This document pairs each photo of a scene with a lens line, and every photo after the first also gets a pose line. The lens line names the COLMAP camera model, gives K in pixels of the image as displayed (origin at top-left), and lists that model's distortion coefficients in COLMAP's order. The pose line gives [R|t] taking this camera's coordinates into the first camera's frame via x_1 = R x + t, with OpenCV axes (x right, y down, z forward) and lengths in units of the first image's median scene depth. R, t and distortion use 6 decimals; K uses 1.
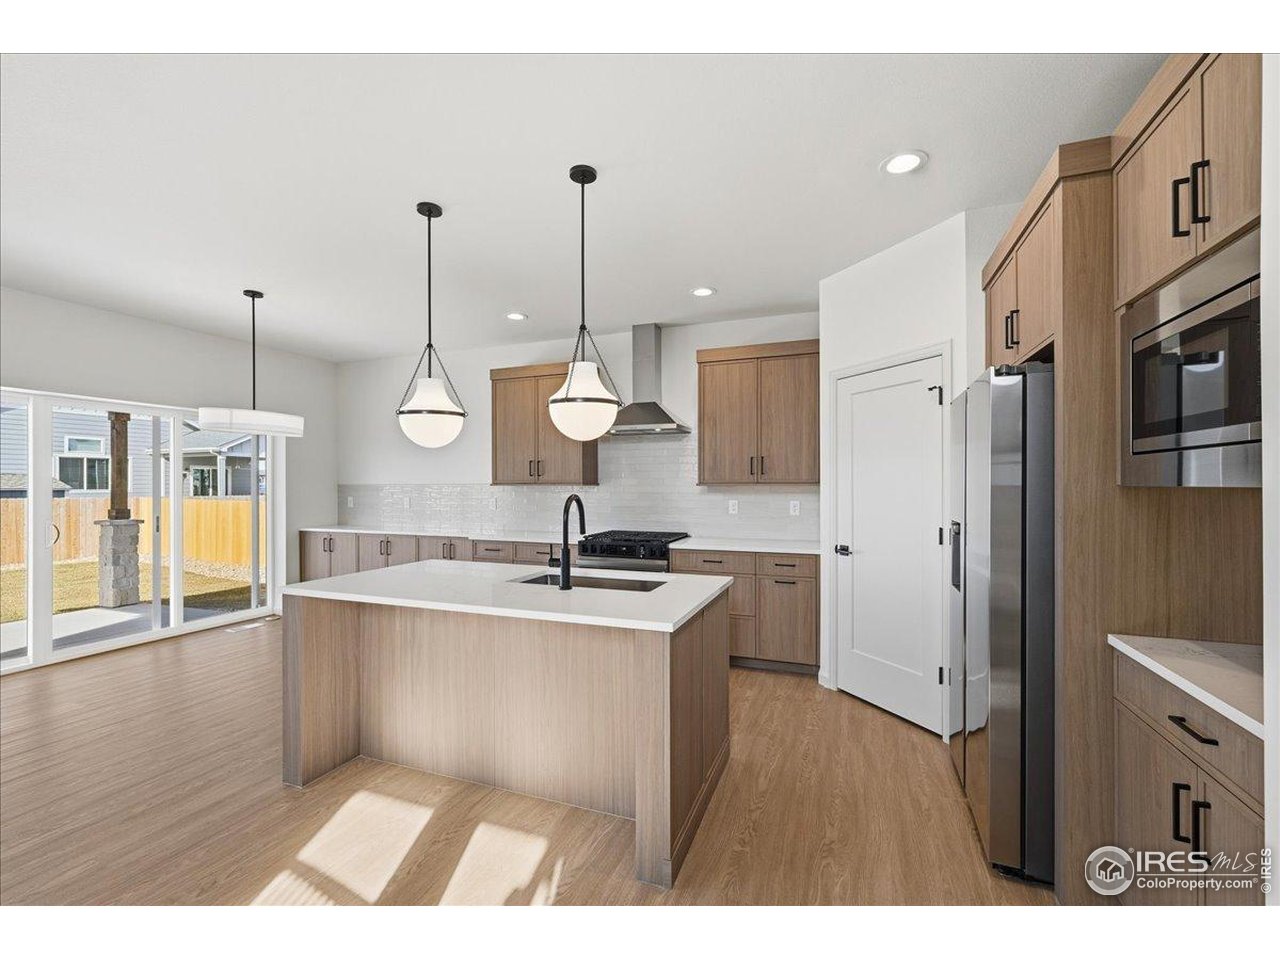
lens RADIAL K [[556.7, 0, 641.1], [0, 556.7, 485.0], [0, 0, 1]] dist [-0.003261, -0.000264]
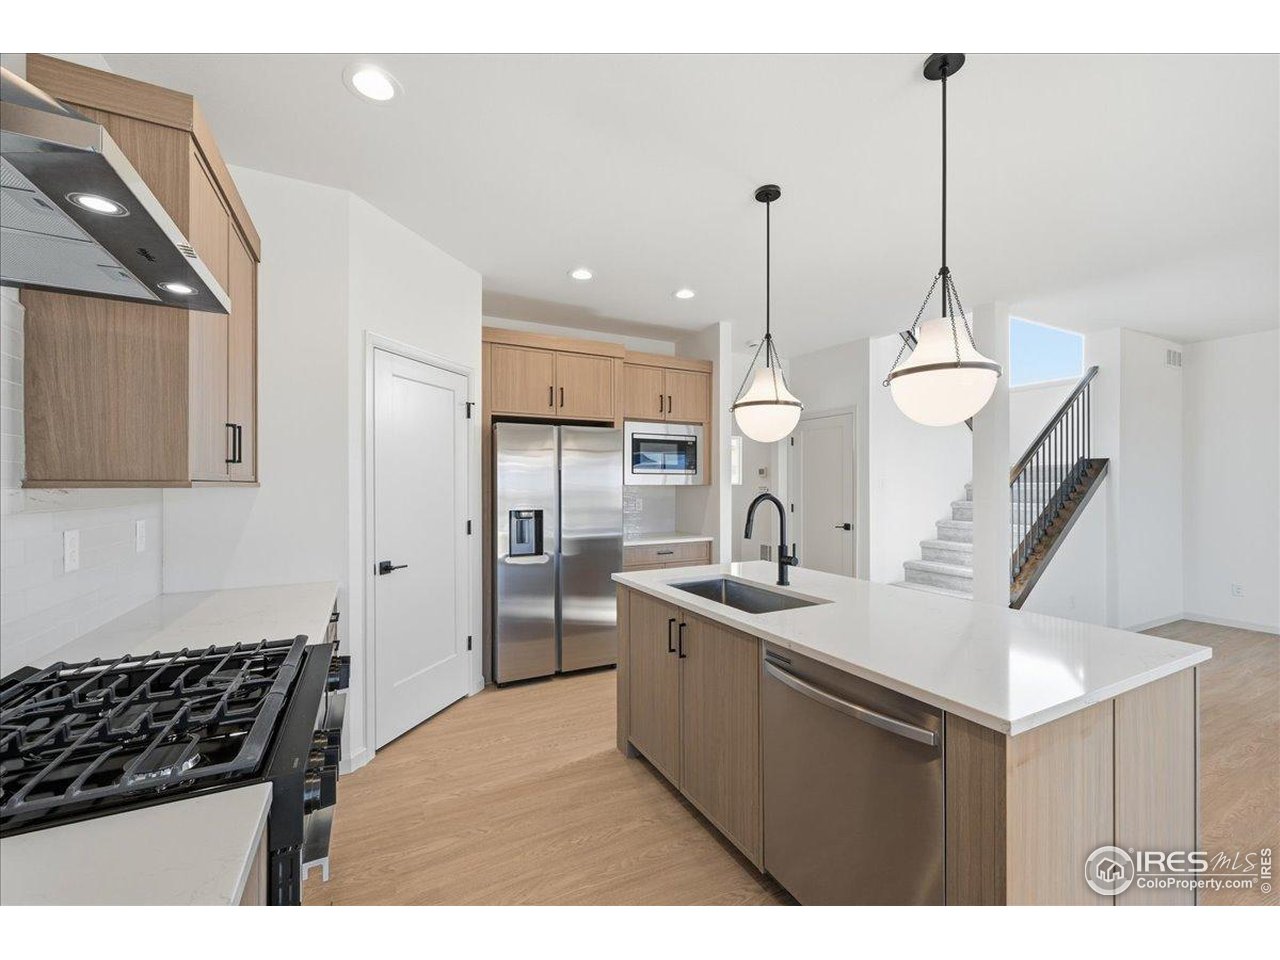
lens RADIAL K [[505.4, 0, 633.4], [0, 505.4, 487.2], [0, 0, 1]] dist [-0.002848, -0.000353]
pose [[-0.731420, -0.000527, 0.681927, -0.318974], [0.002636, 0.999990, 0.003601, -0.000730], [-0.681922, 0.004431, -0.731412, 1.048451]]
